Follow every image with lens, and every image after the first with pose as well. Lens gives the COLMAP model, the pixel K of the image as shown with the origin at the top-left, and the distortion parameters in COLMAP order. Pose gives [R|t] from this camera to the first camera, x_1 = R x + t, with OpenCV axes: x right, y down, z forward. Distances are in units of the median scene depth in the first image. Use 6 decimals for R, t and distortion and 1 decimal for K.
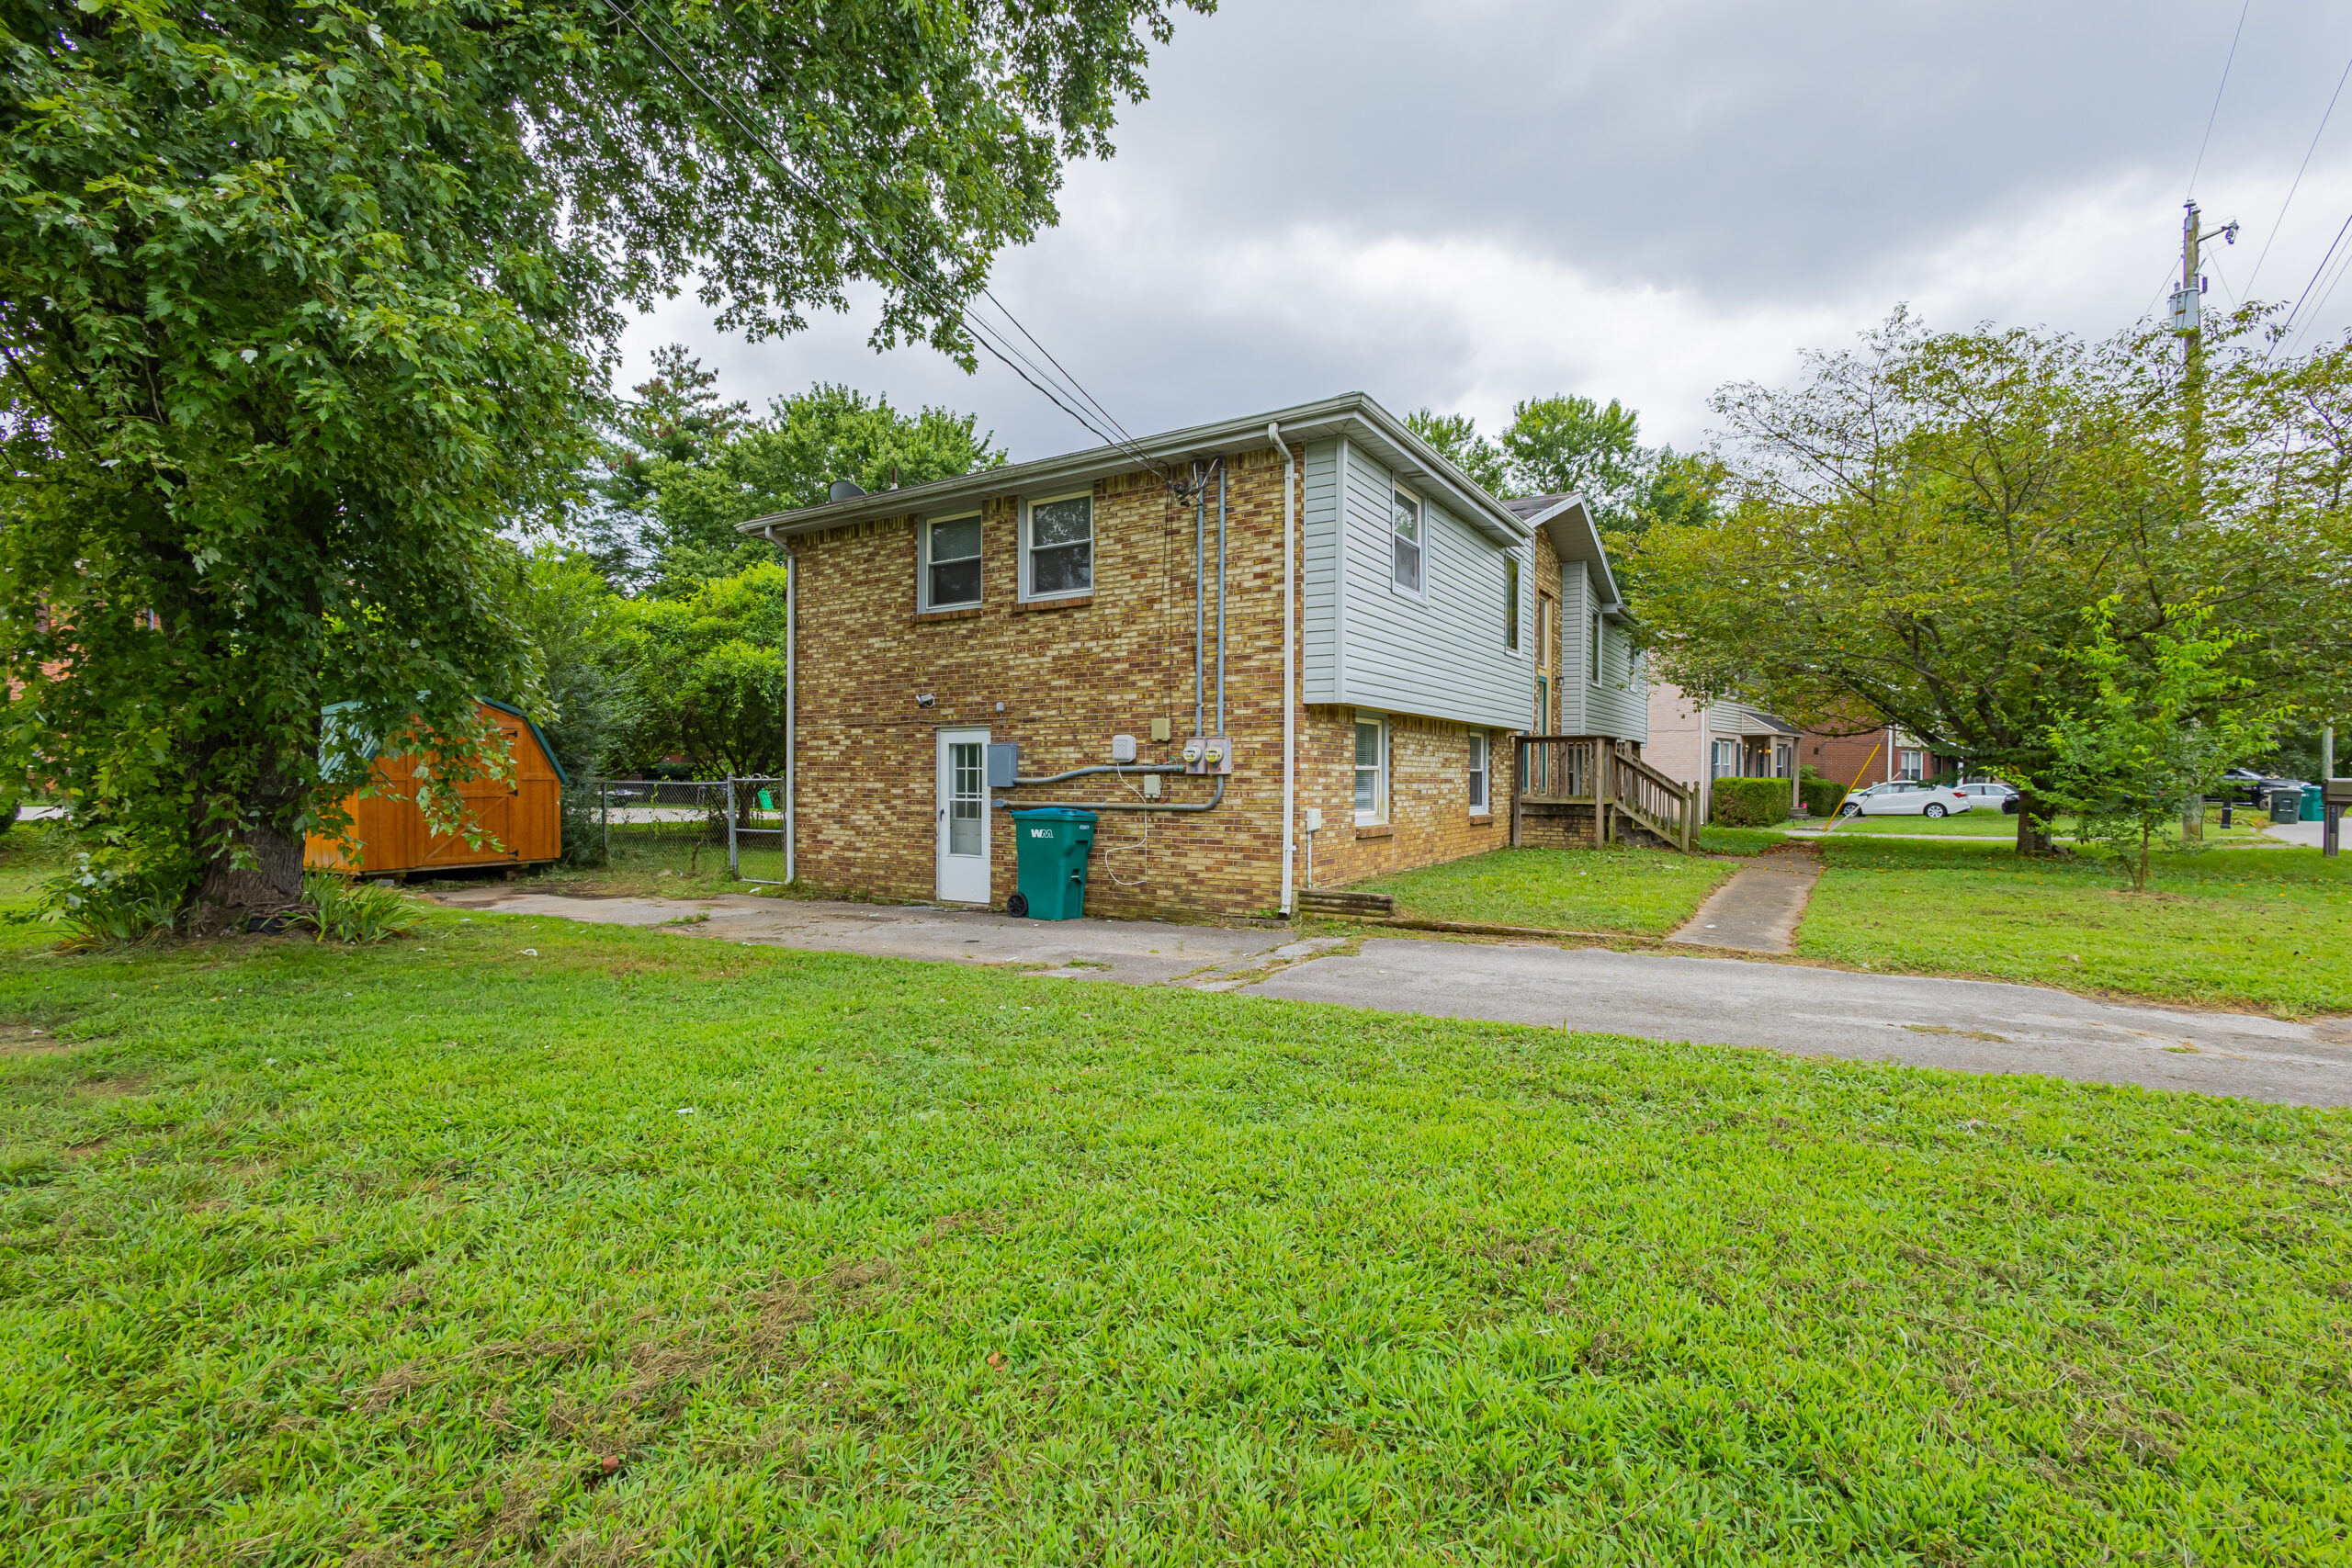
lens RADIAL K [[1051.7, 0, 1178.0], [0, 1051.7, 789.6], [0, 0, 1]] dist [0.008198, -0.000150]
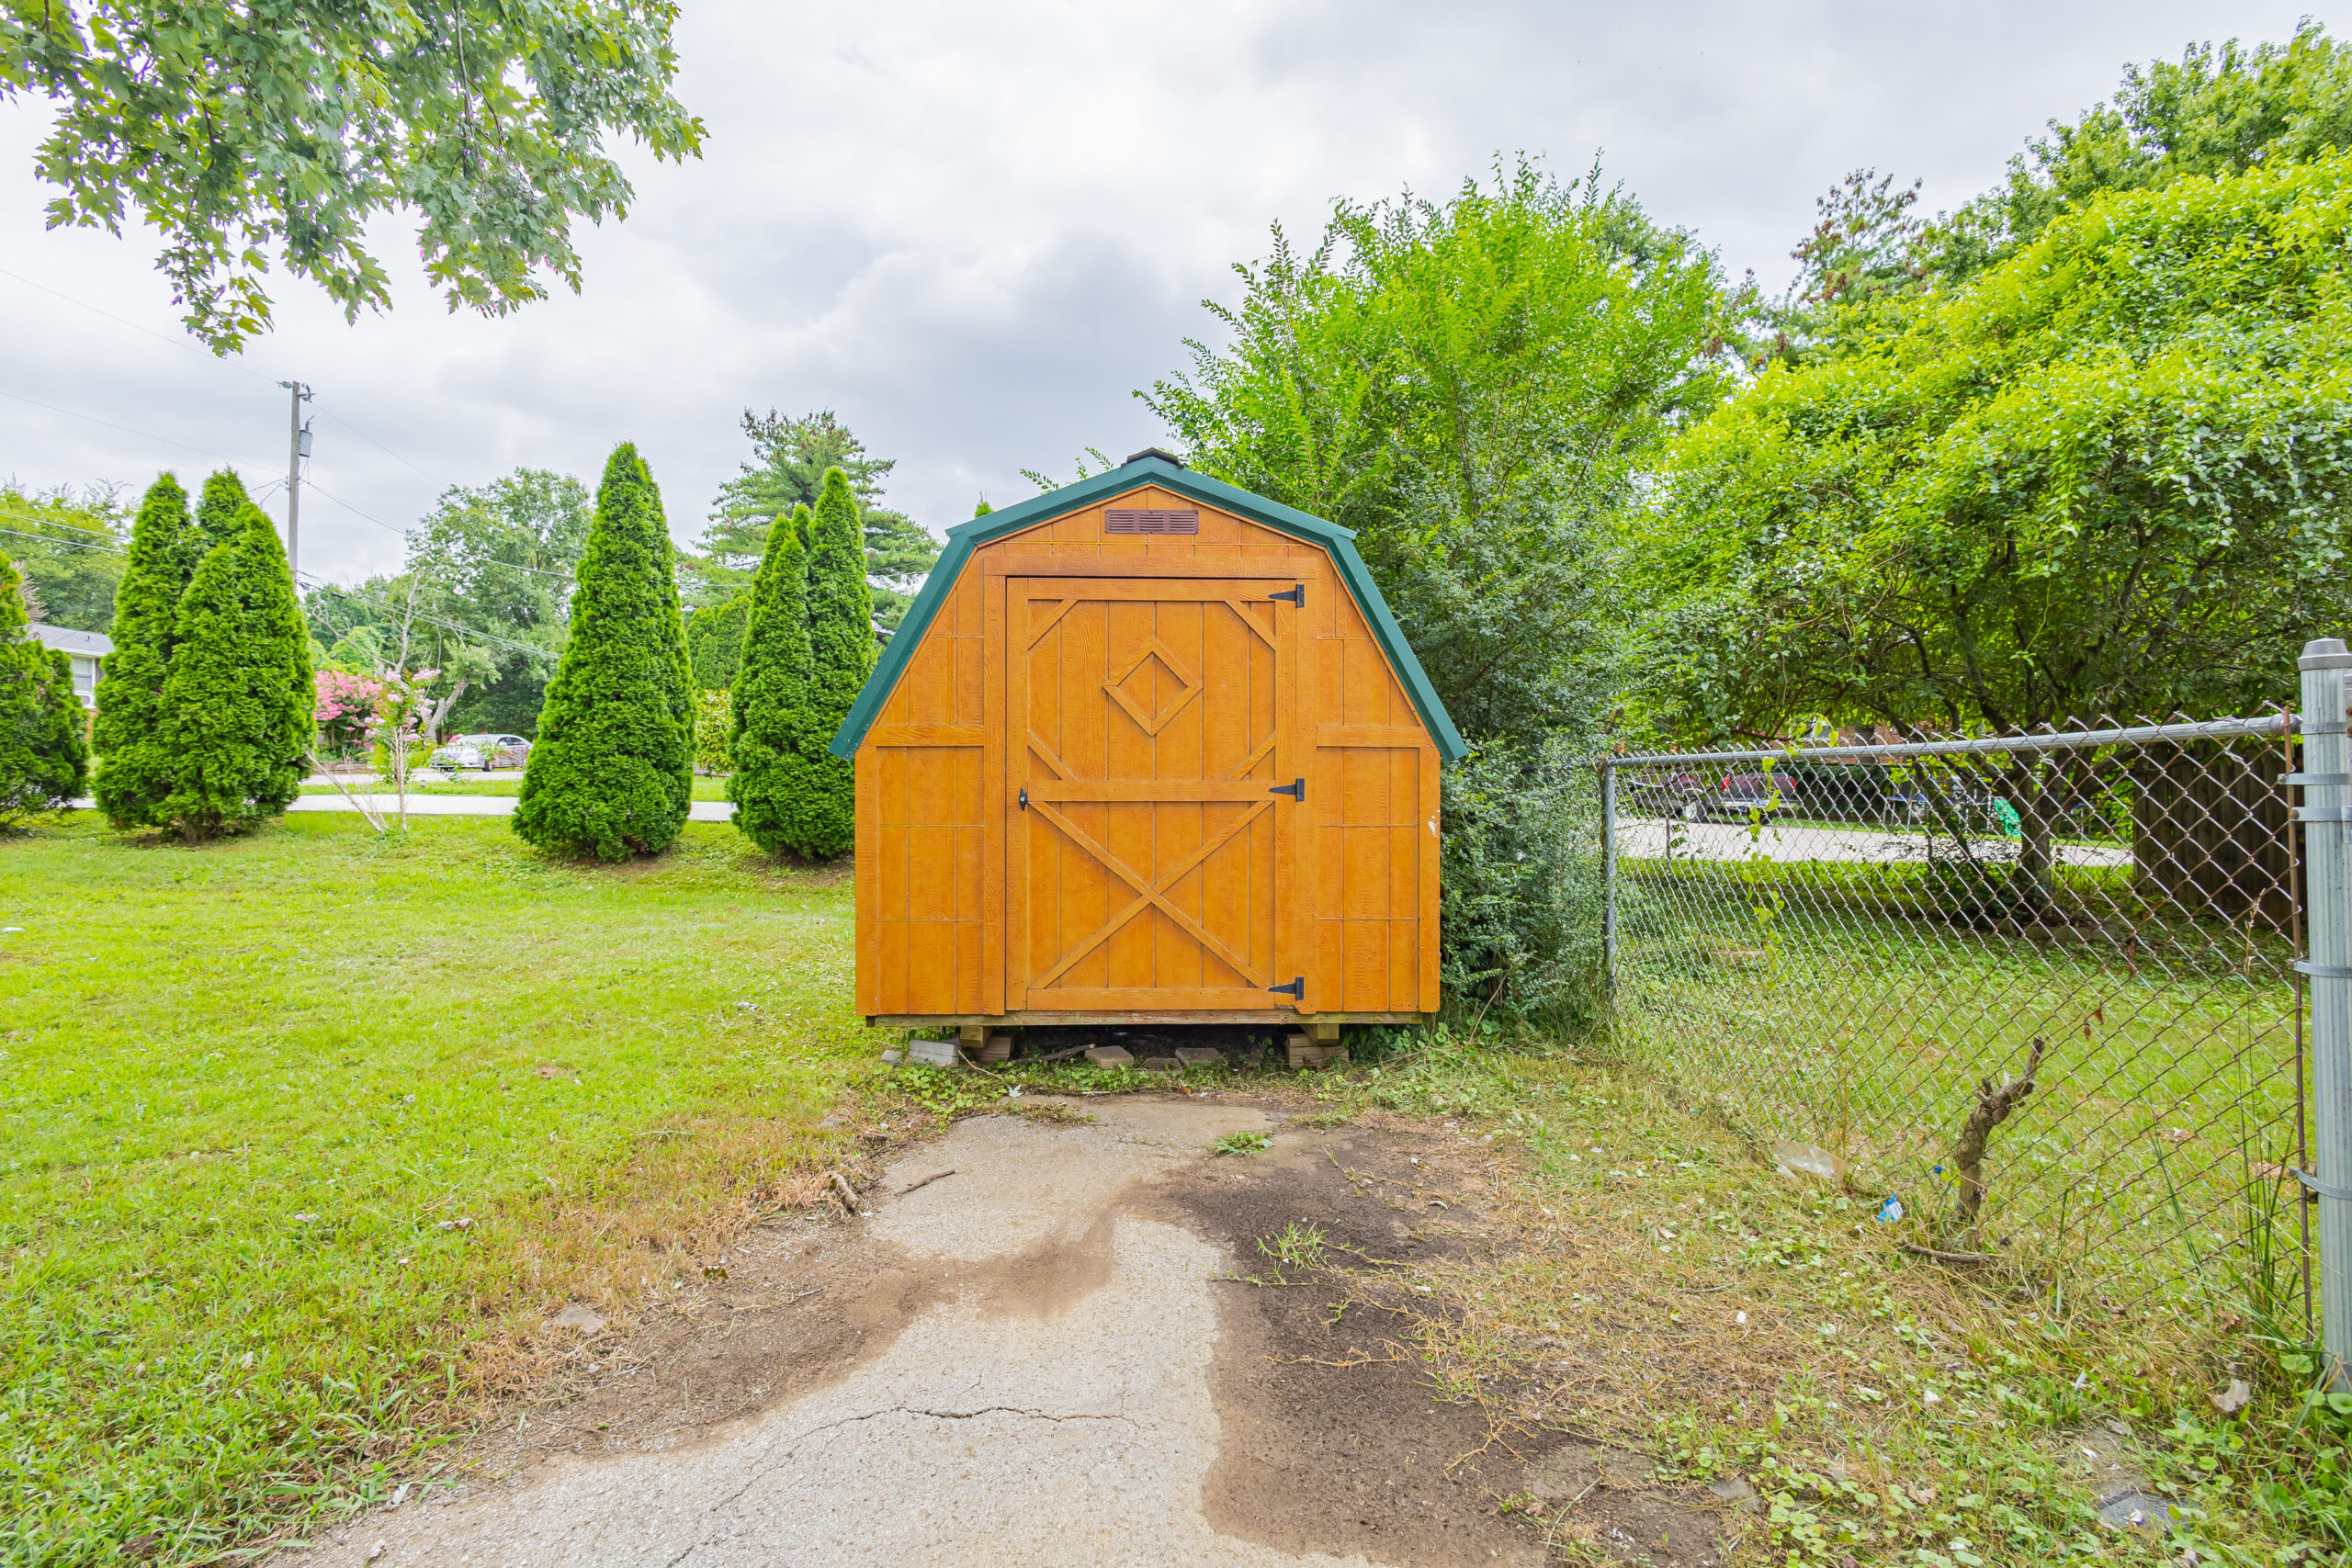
lens RADIAL K [[1051.7, 0, 1177.8], [0, 1051.7, 792.9], [0, 0, 1]] dist [0.008198, -0.000150]
pose [[0.531891, -0.003876, -0.846804, -0.354982], [-0.012188, 0.999851, -0.012231, 0.007993], [0.846725, 0.016826, 0.531764, 0.740181]]
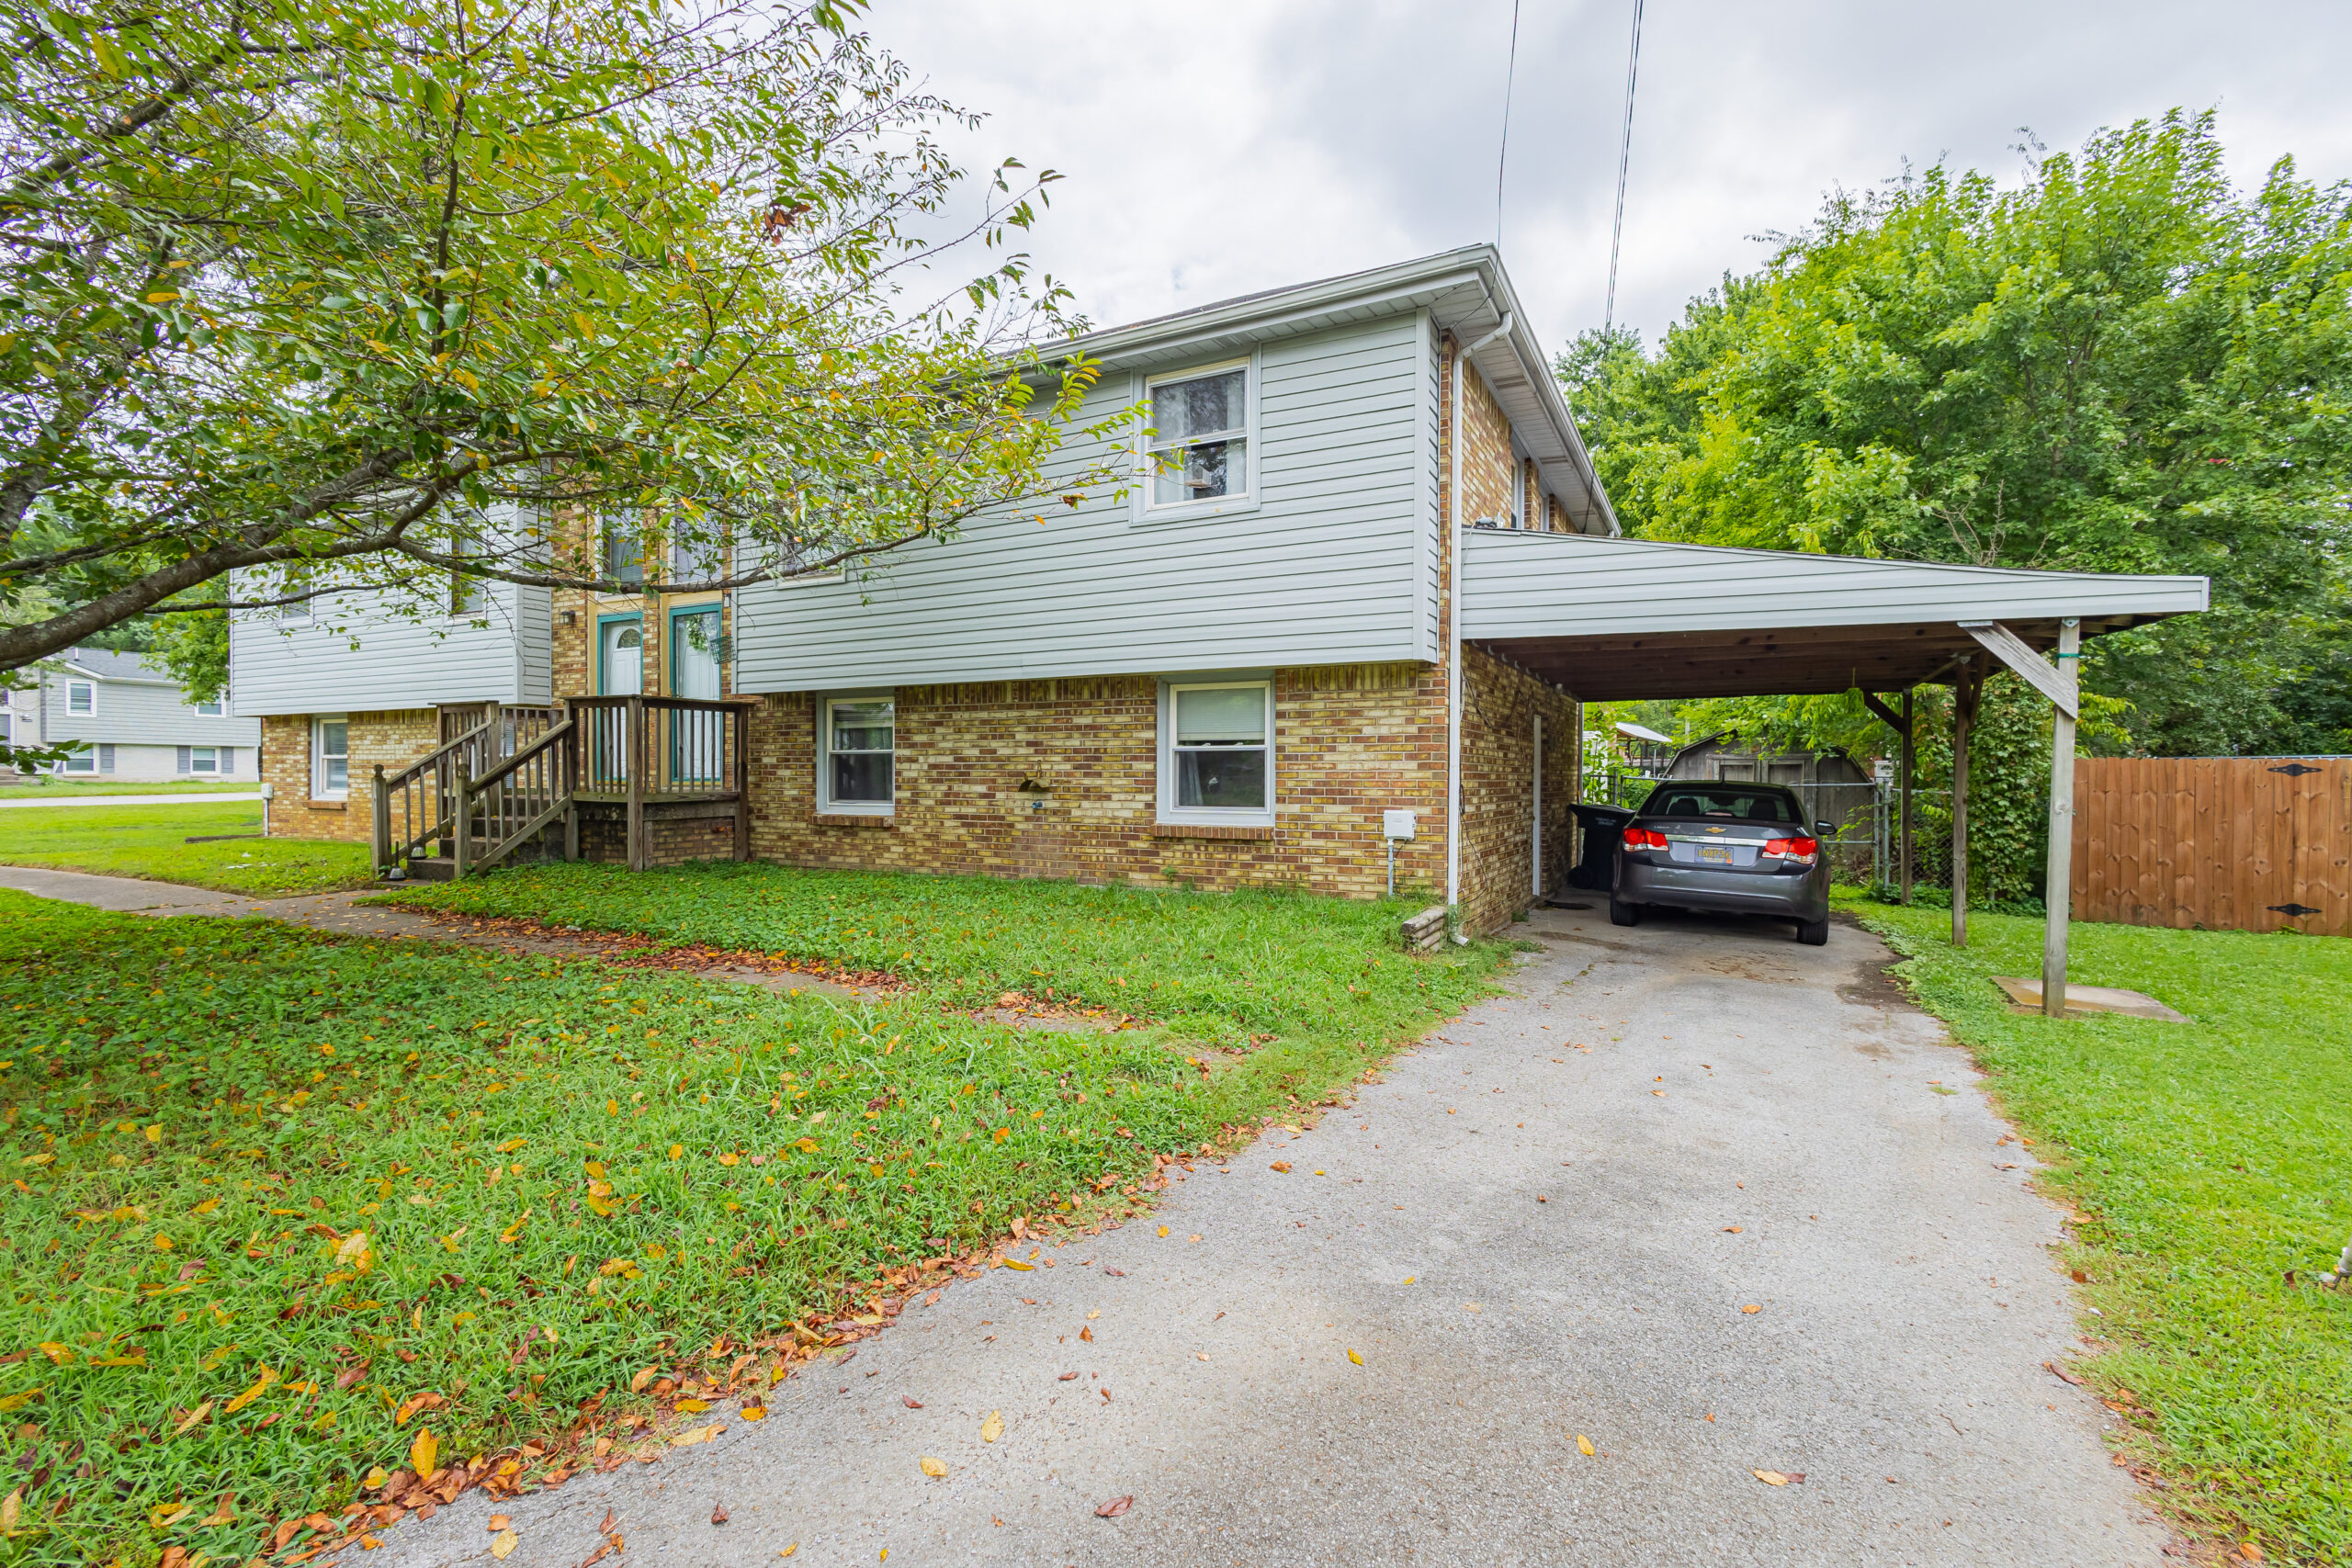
lens RADIAL K [[1051.7, 0, 1177.2], [0, 1051.7, 784.9], [0, 0, 1]] dist [0.008198, -0.000150]
pose [[0.071744, 0.007082, -0.997398, 1.106693], [-0.013820, 0.999886, 0.006106, -0.005791], [0.997327, 0.013346, 0.071833, 1.387135]]
